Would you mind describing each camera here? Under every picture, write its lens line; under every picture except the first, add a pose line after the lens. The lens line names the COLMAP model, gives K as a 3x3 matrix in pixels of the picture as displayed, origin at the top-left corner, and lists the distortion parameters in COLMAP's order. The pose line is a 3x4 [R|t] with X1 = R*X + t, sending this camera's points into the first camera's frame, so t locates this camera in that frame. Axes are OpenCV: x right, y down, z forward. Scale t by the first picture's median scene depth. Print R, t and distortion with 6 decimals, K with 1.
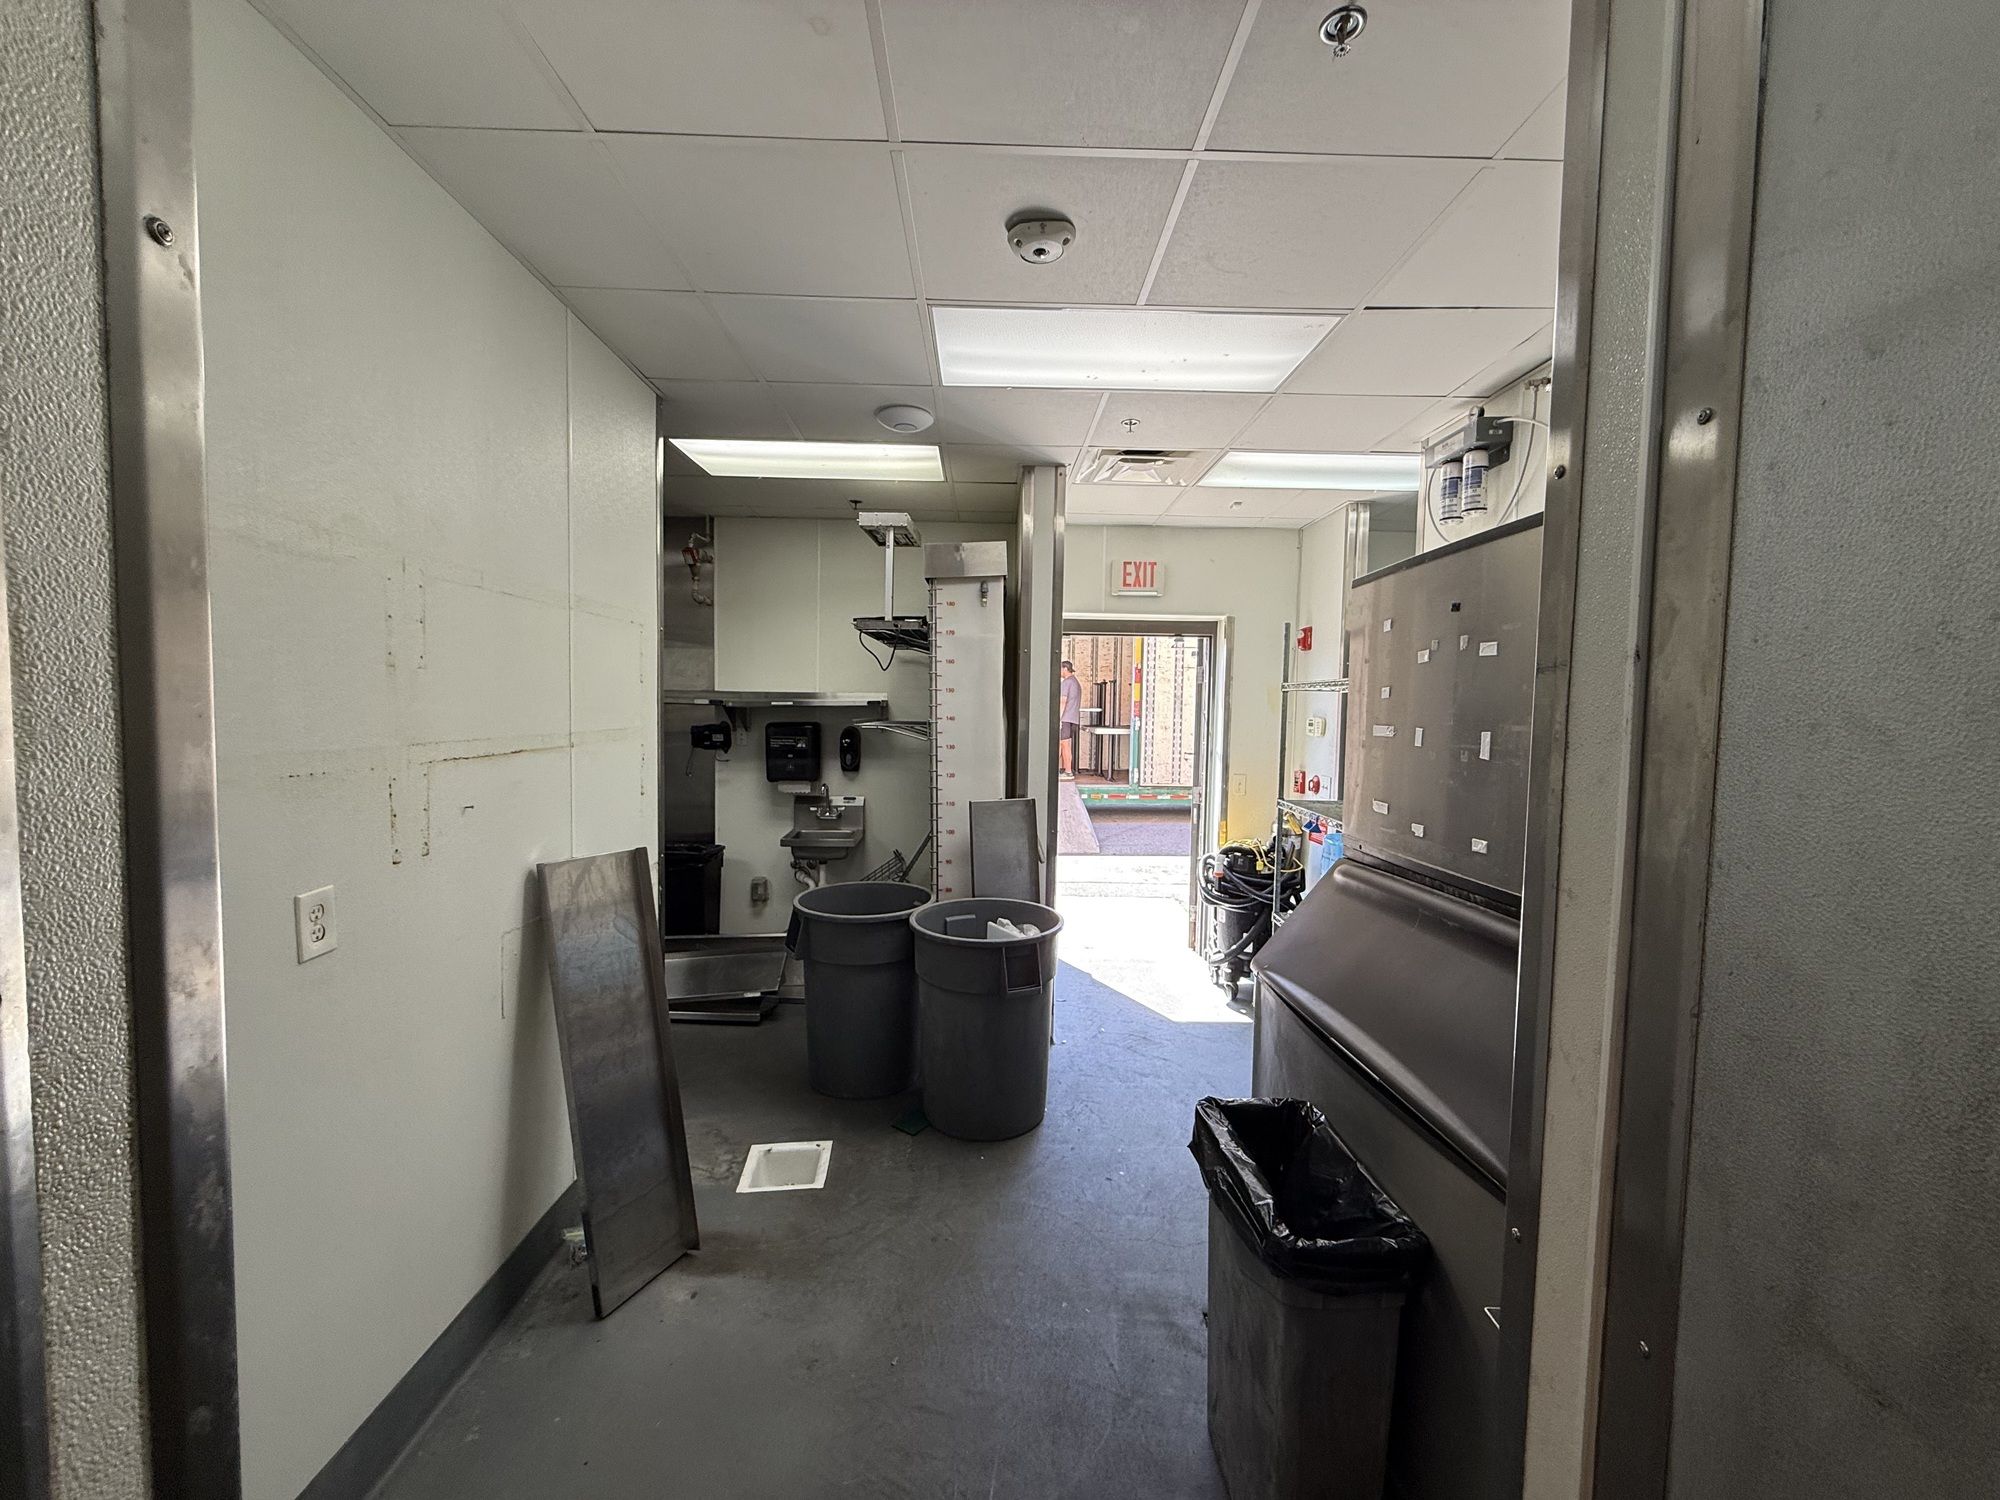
lens RADIAL K [[794.2, 0, 986.9], [0, 794.2, 751.1], [0, 0, 1]] dist [0.000154, 0.000433]
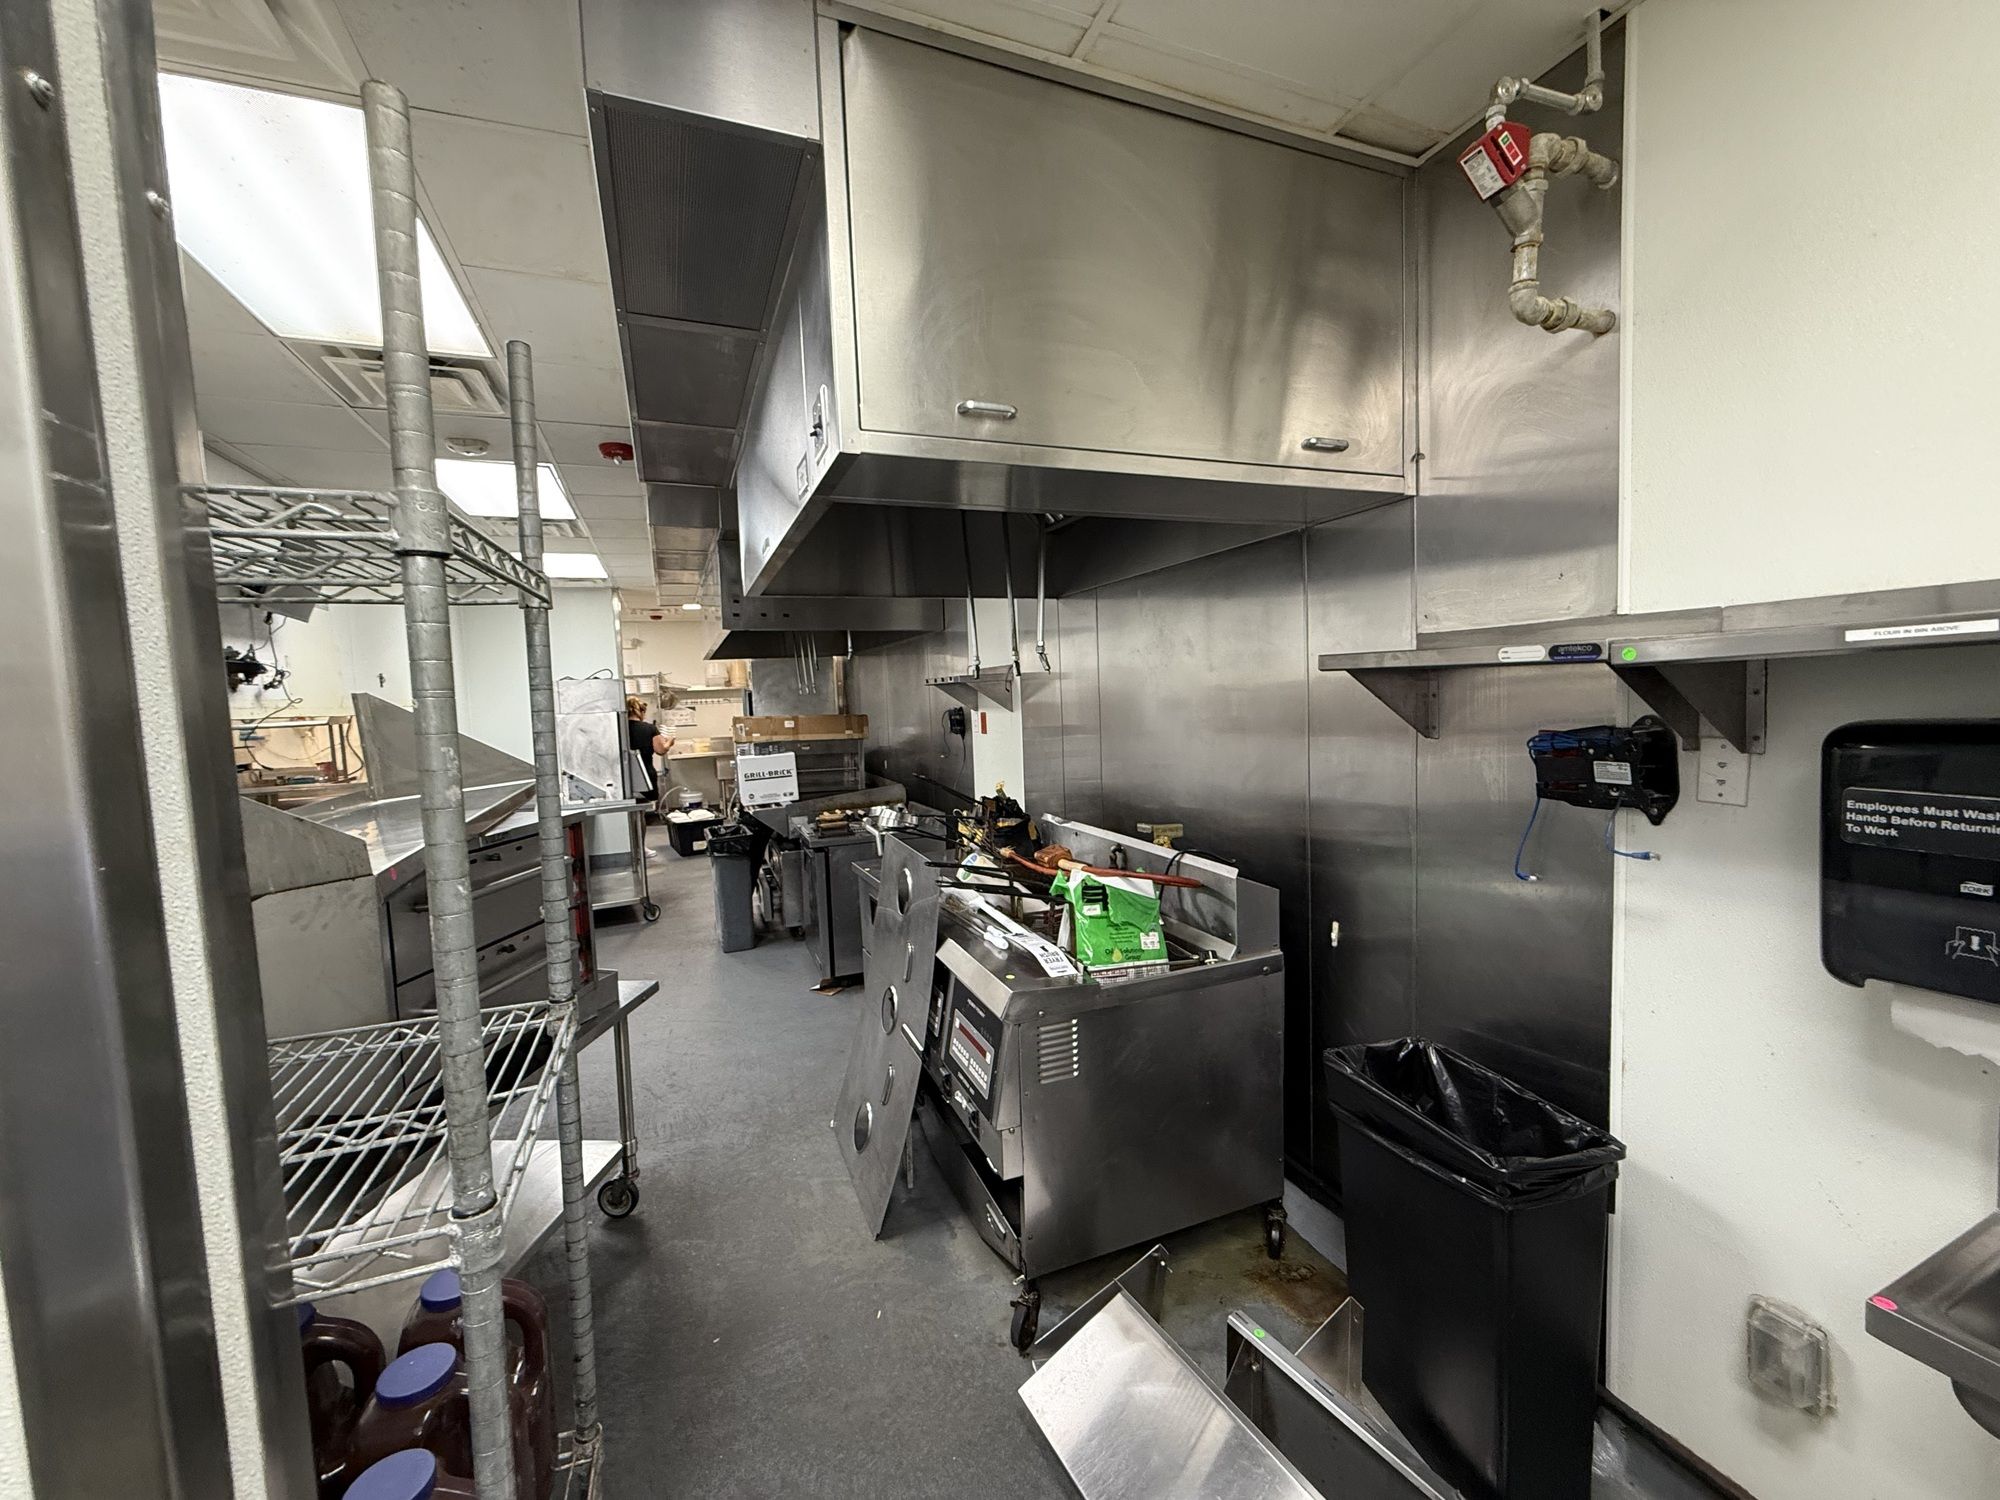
lens RADIAL K [[794.2, 0, 998.8], [0, 794.2, 745.9], [0, 0, 1]] dist [0.000154, 0.000433]
pose [[0.372768, 0.028601, -0.927484, -0.146895], [-0.001598, 0.999543, 0.030181, -0.035250], [0.927923, -0.009768, 0.372643, 0.669704]]
